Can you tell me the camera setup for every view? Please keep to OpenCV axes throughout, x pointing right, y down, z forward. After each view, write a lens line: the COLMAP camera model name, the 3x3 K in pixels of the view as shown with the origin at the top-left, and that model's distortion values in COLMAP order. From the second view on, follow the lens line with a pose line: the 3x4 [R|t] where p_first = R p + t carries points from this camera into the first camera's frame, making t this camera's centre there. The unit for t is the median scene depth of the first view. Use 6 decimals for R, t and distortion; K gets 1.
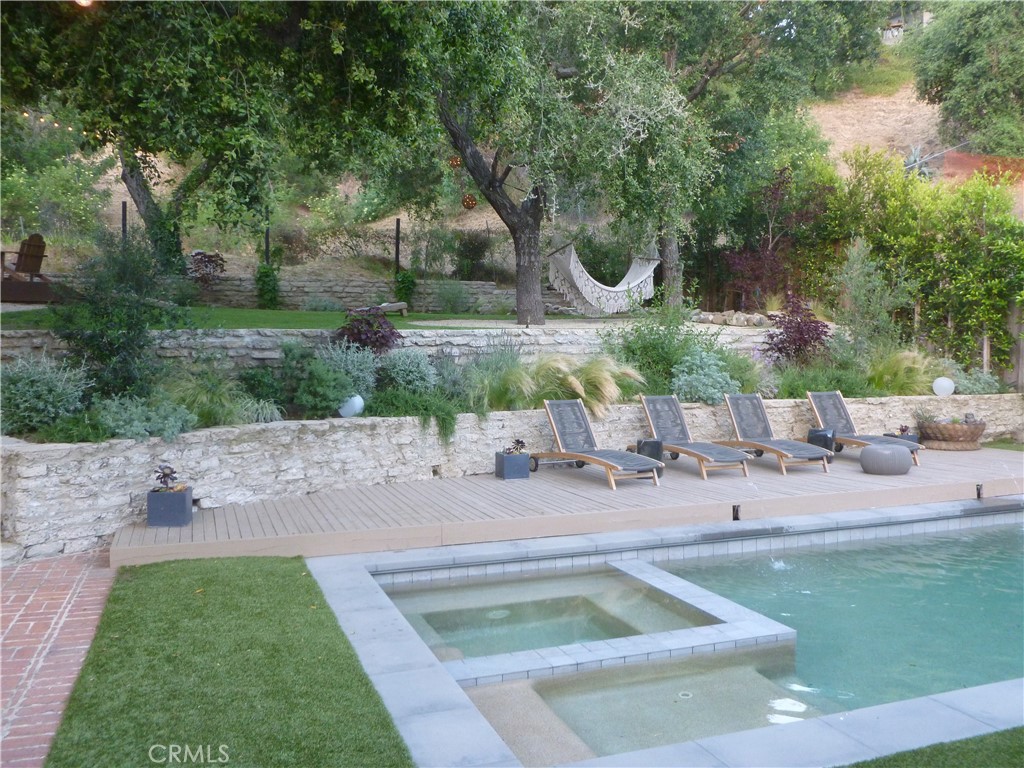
lens RADIAL K [[880.0, 0, 506.0], [0, 880.0, 388.8], [0, 0, 1]] dist [-0.016319, -0.007446]
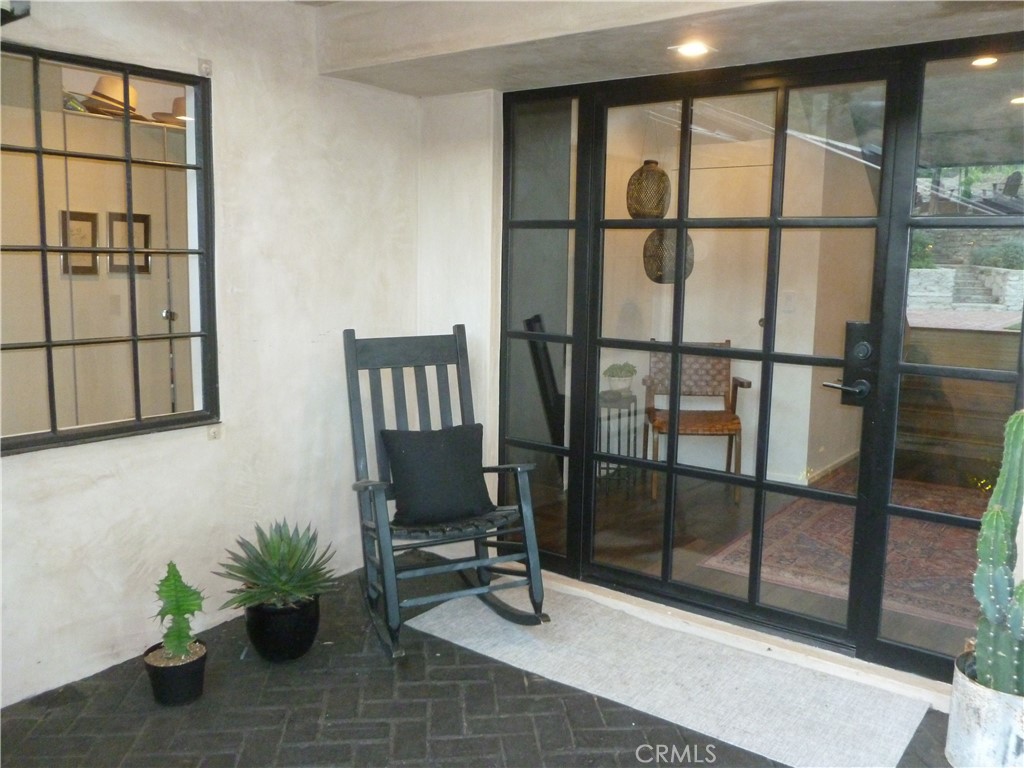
lens RADIAL K [[880.0, 0, 510.8], [0, 880.0, 385.4], [0, 0, 1]] dist [-0.016319, -0.007446]
pose [[0.548907, 0.129191, -0.825839, 0.592723], [-0.049204, 0.991265, 0.122365, 0.116007], [0.834434, -0.026532, 0.550469, -1.207982]]
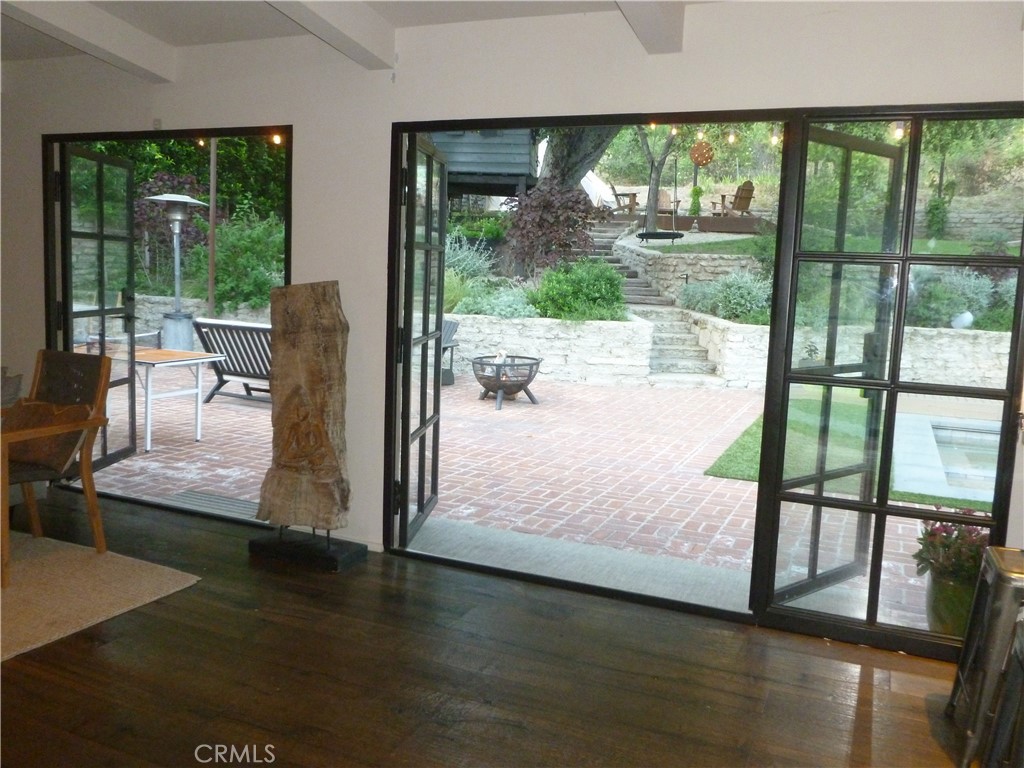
lens RADIAL K [[880.0, 0, 506.7], [0, 880.0, 382.4], [0, 0, 1]] dist [-0.016319, -0.007446]
pose [[0.733506, 0.119959, -0.669013, 0.211176], [-0.066369, 0.992239, 0.105150, 0.019656], [0.676435, -0.032726, 0.735775, -0.412743]]
